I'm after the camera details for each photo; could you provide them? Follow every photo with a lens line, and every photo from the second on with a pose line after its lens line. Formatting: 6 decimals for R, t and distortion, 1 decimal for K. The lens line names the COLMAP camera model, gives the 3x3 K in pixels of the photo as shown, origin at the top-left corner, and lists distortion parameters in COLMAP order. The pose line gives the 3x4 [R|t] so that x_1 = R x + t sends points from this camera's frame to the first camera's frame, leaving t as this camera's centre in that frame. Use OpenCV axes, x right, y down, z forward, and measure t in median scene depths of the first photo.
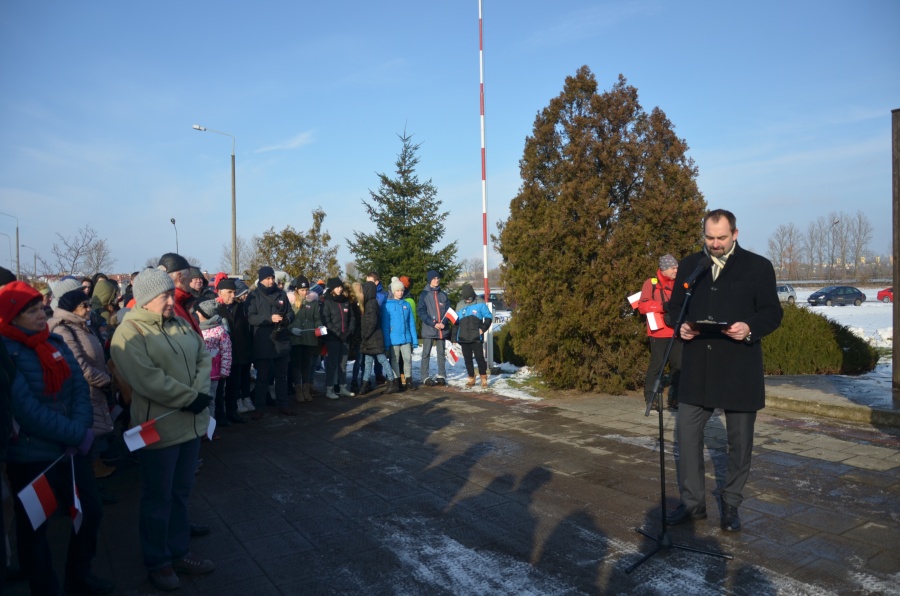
lens RADIAL K [[717.1, 0, 450.0], [0, 717.1, 298.0], [0, 0, 1]] dist [-0.032129, 0.002826]
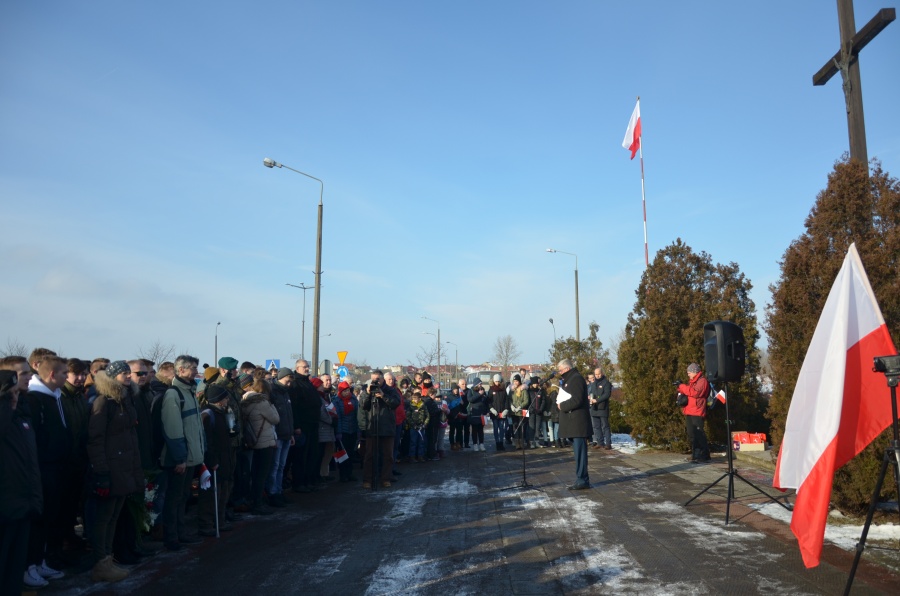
lens RADIAL K [[717.1, 0, 450.0], [0, 717.1, 298.0], [0, 0, 1]] dist [-0.032129, 0.002826]
pose [[0.851683, -0.055923, -0.521065, 0.289380], [-0.008931, 0.992597, -0.121128, -0.003696], [0.523981, 0.107816, 0.844878, -0.284567]]
